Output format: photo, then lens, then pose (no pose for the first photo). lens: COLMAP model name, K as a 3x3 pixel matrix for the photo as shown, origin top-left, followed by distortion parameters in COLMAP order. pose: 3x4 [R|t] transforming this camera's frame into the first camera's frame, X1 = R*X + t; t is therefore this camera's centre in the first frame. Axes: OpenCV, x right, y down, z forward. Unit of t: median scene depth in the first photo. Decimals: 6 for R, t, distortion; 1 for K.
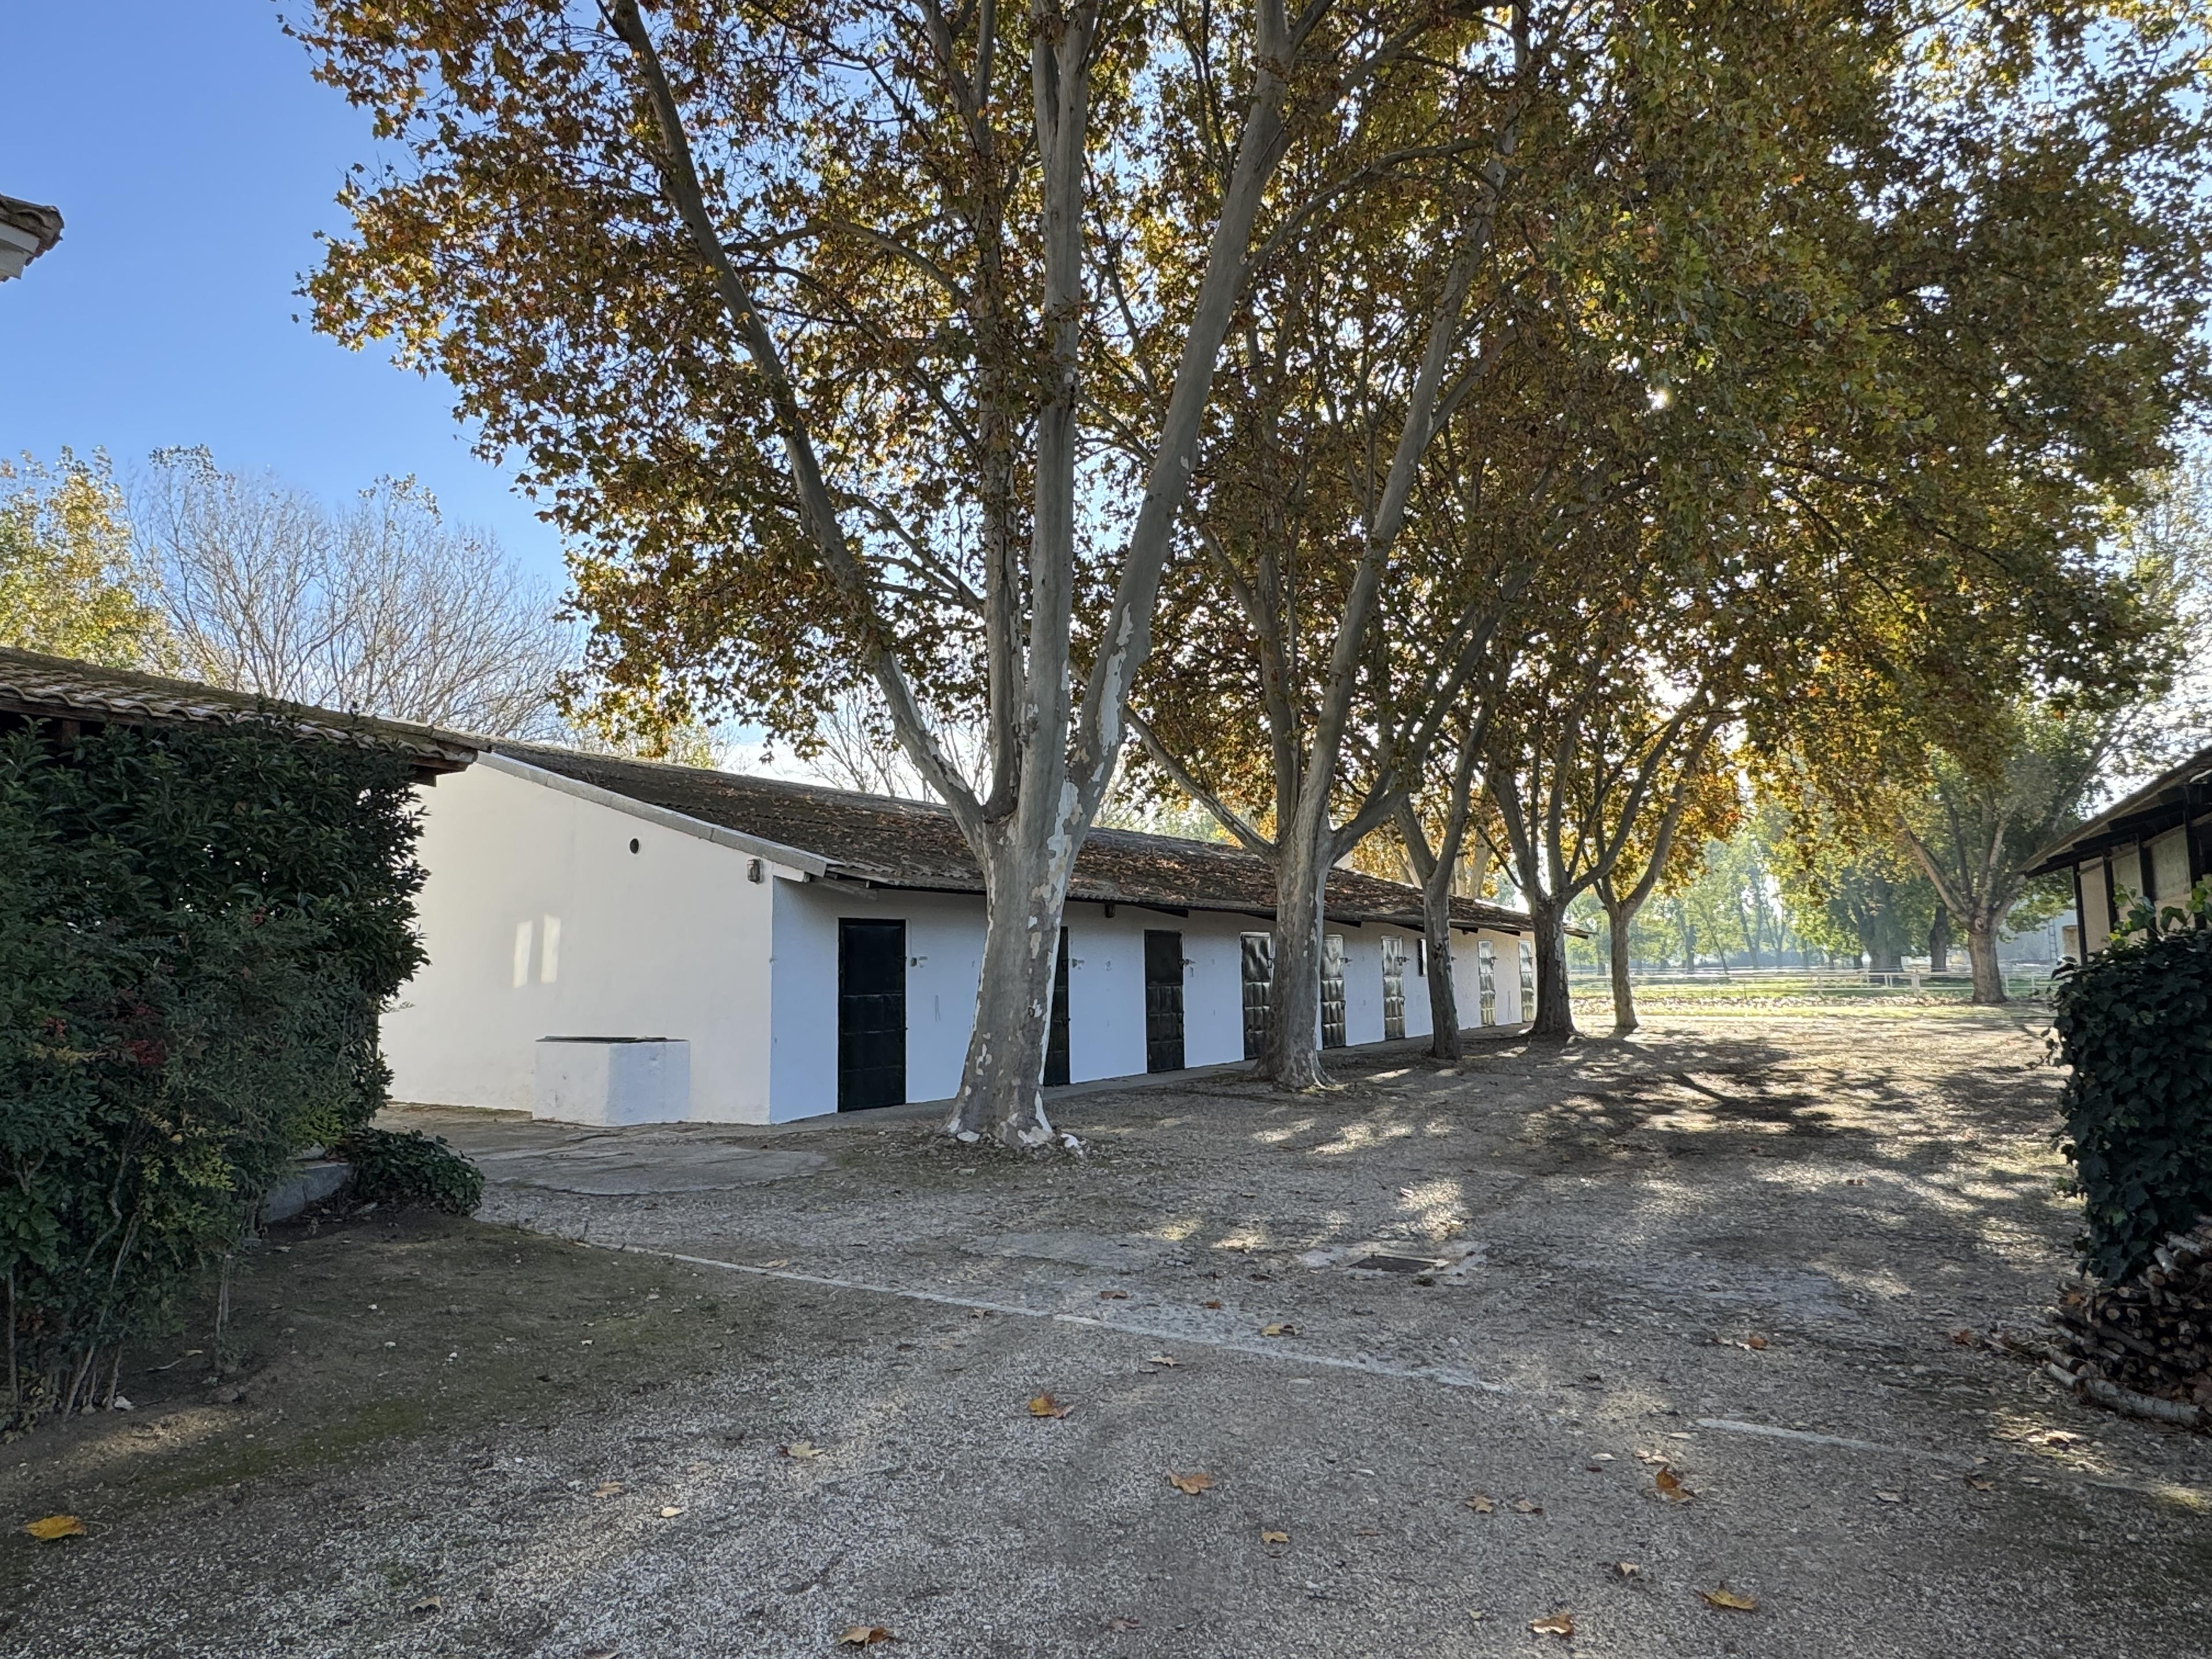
lens RADIAL K [[1335.3, 0, 1099.3], [0, 1335.3, 827.2], [0, 0, 1]] dist [-0.004627, -0.001002]
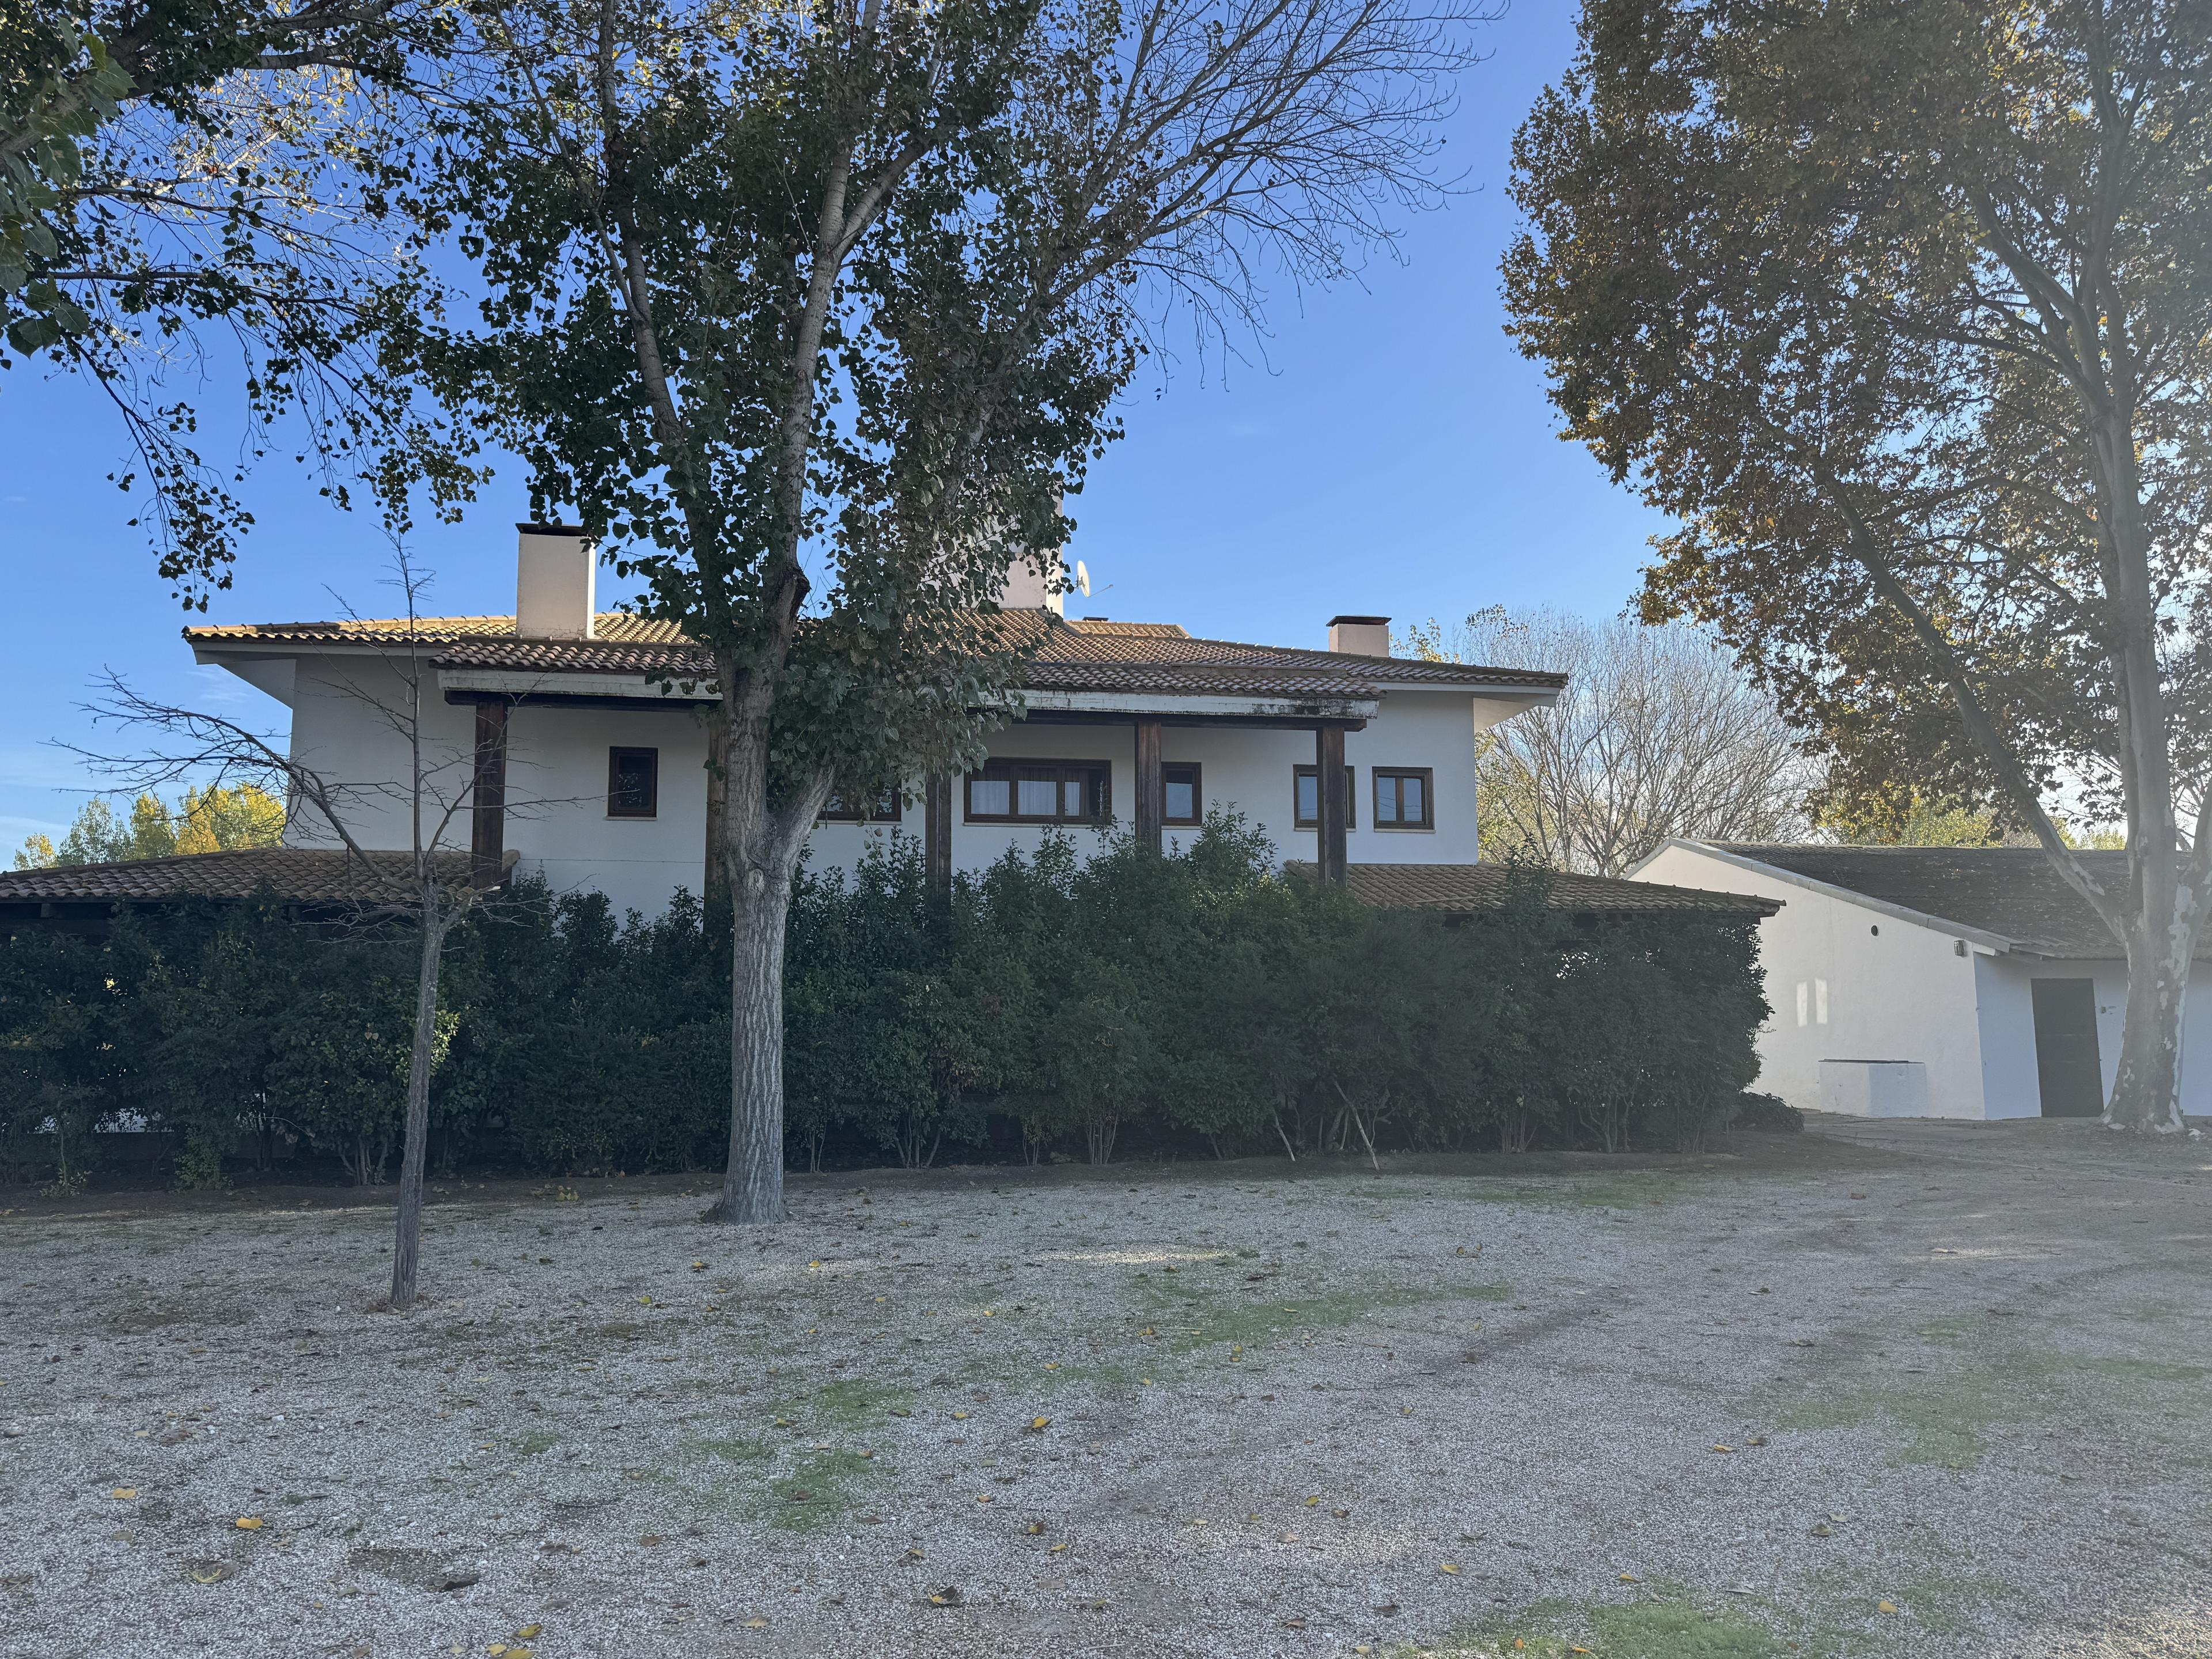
lens RADIAL K [[1561.9, 0, 1096.8], [0, 1561.9, 835.0], [0, 0, 1]] dist [-0.009989, 0.011674]
pose [[0.684163, -0.077096, -0.725243, 0.536583], [0.072882, 0.996647, -0.037193, -0.150152], [0.725678, -0.027411, 0.687488, -1.346110]]
